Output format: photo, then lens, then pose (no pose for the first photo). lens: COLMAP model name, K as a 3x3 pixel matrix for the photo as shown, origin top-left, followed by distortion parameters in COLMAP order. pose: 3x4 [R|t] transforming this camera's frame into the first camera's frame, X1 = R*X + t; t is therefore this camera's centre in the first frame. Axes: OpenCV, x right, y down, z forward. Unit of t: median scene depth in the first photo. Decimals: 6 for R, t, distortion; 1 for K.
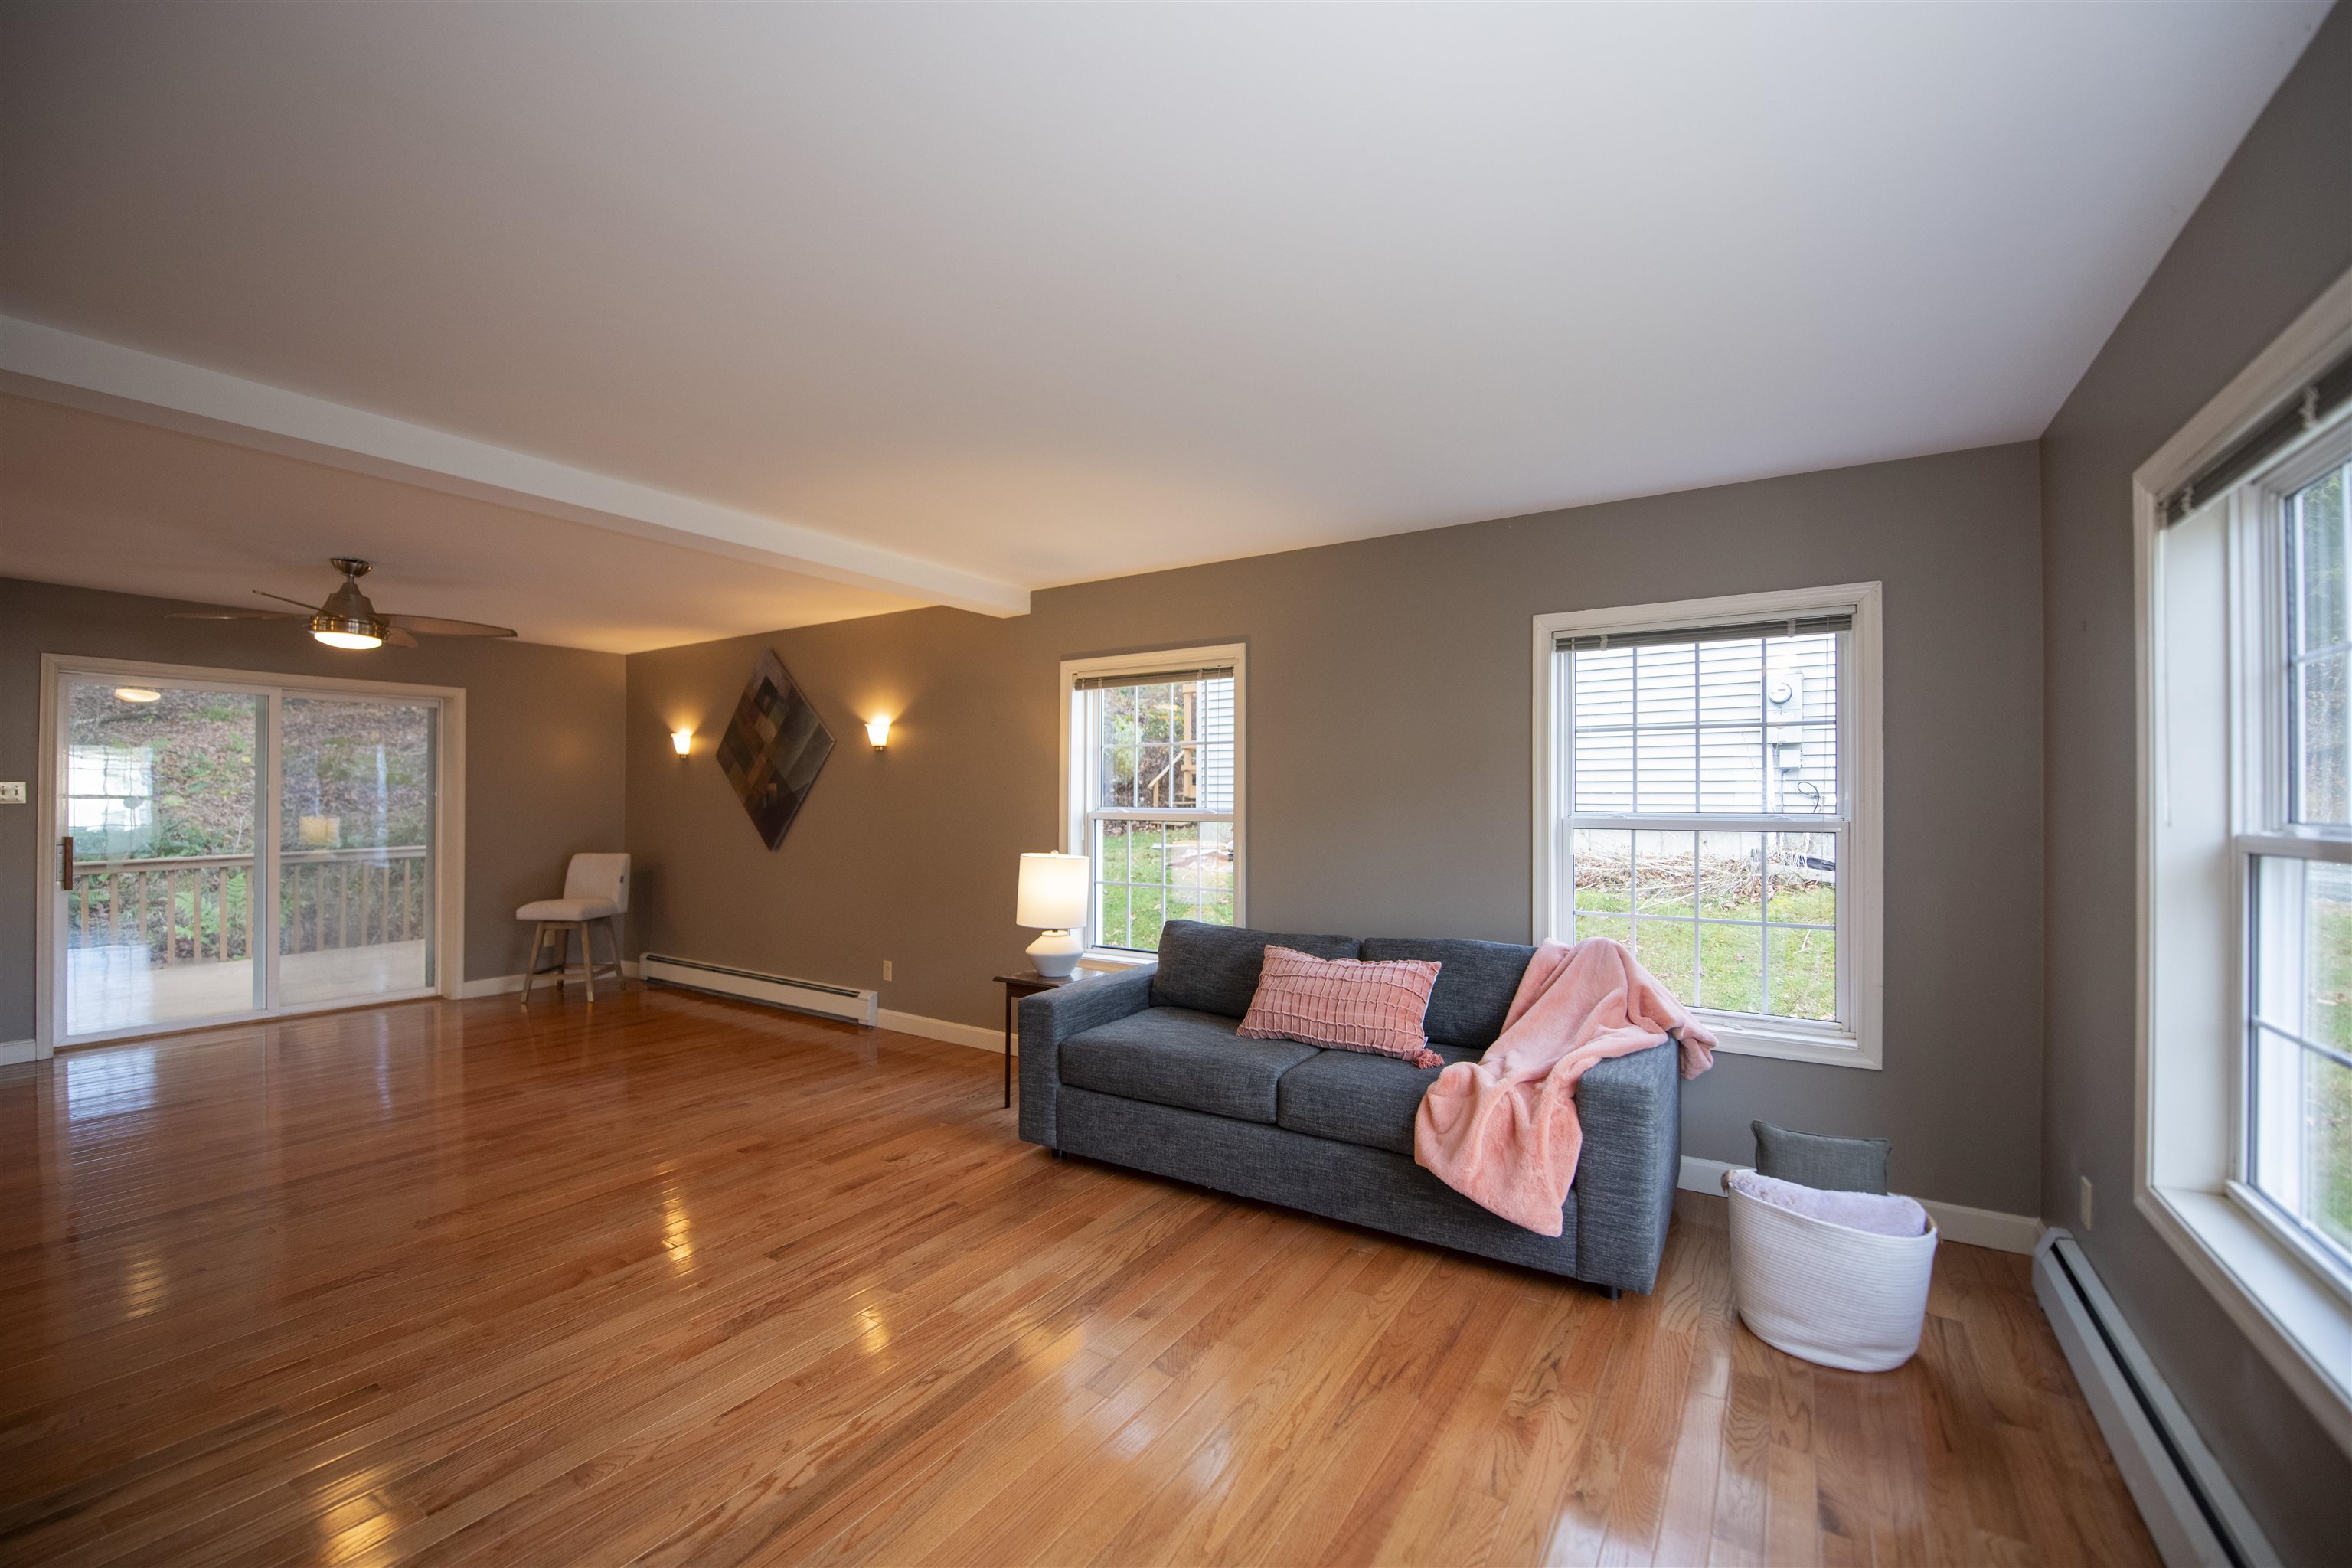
lens RADIAL K [[976.8, 0, 1160.6], [0, 976.8, 778.3], [0, 0, 1]] dist [-0.013298, -0.001070]
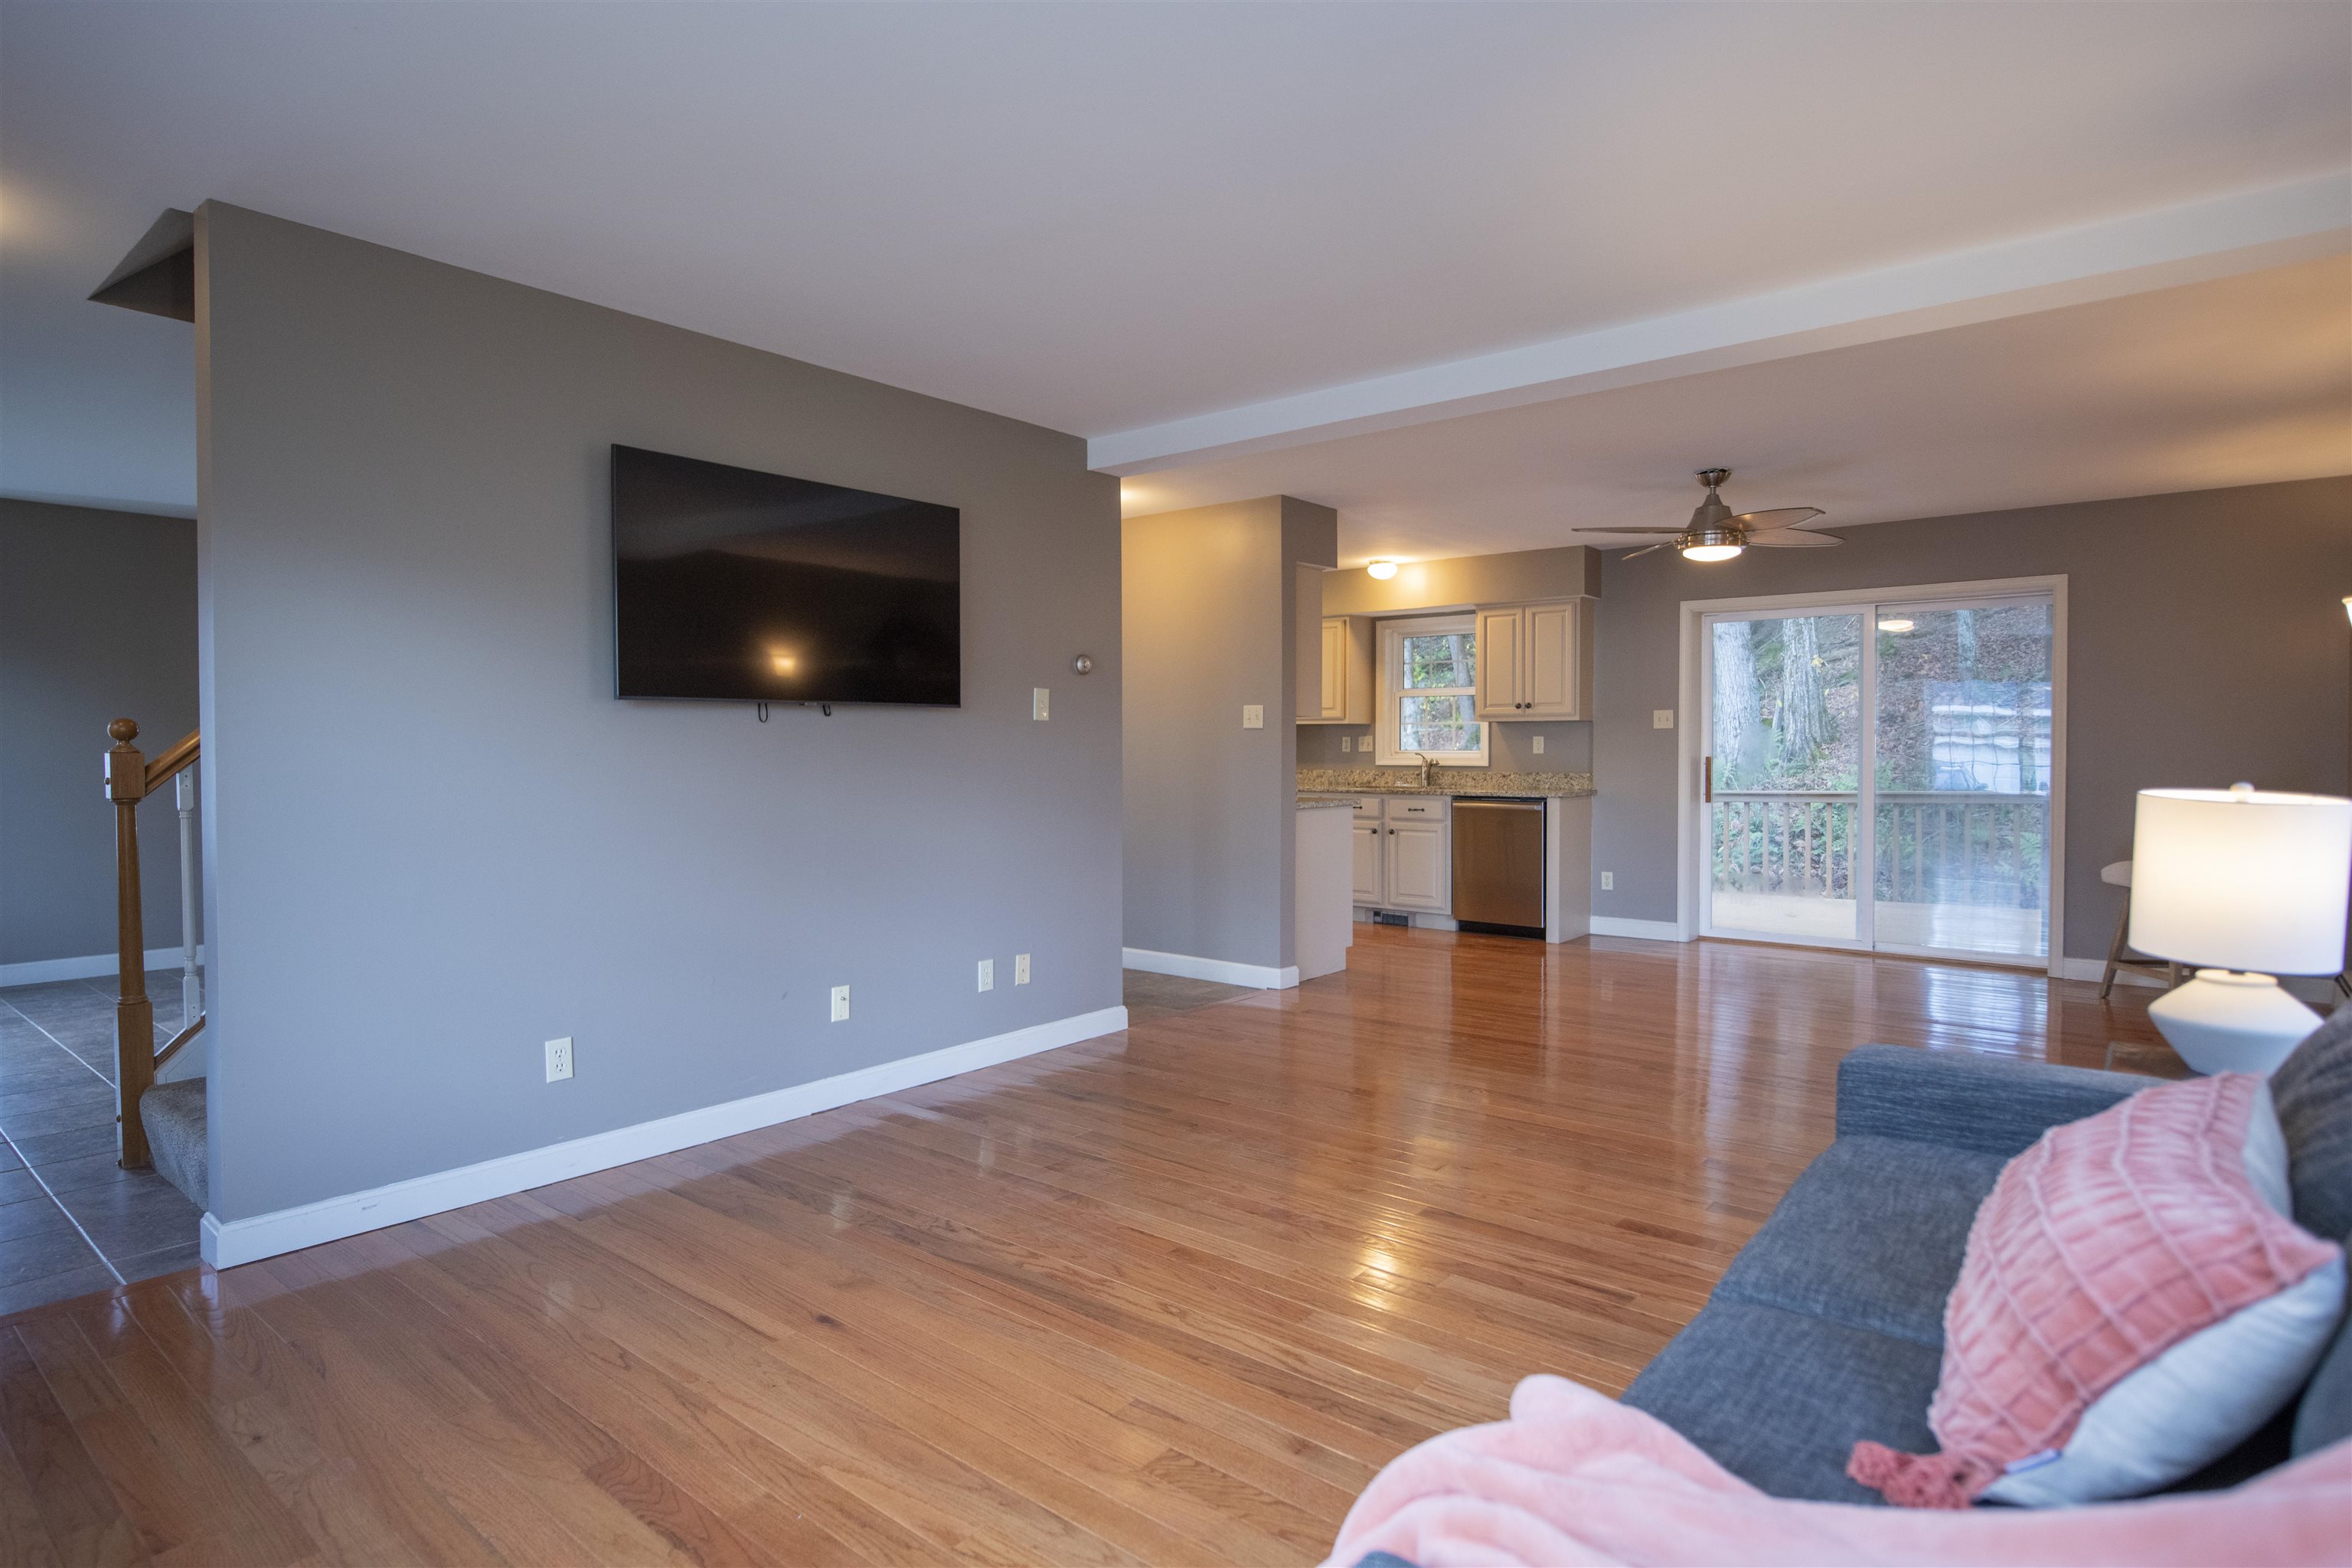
lens RADIAL K [[1211.4, 0, 1173.2], [0, 1211.4, 792.8], [0, 0, 1]] dist [-0.004565, 0.000669]
pose [[-0.089744, 0.039064, -0.995198, 0.557961], [0.014682, 0.999174, 0.037896, 0.057720], [0.995857, -0.011210, -0.090244, 0.707912]]
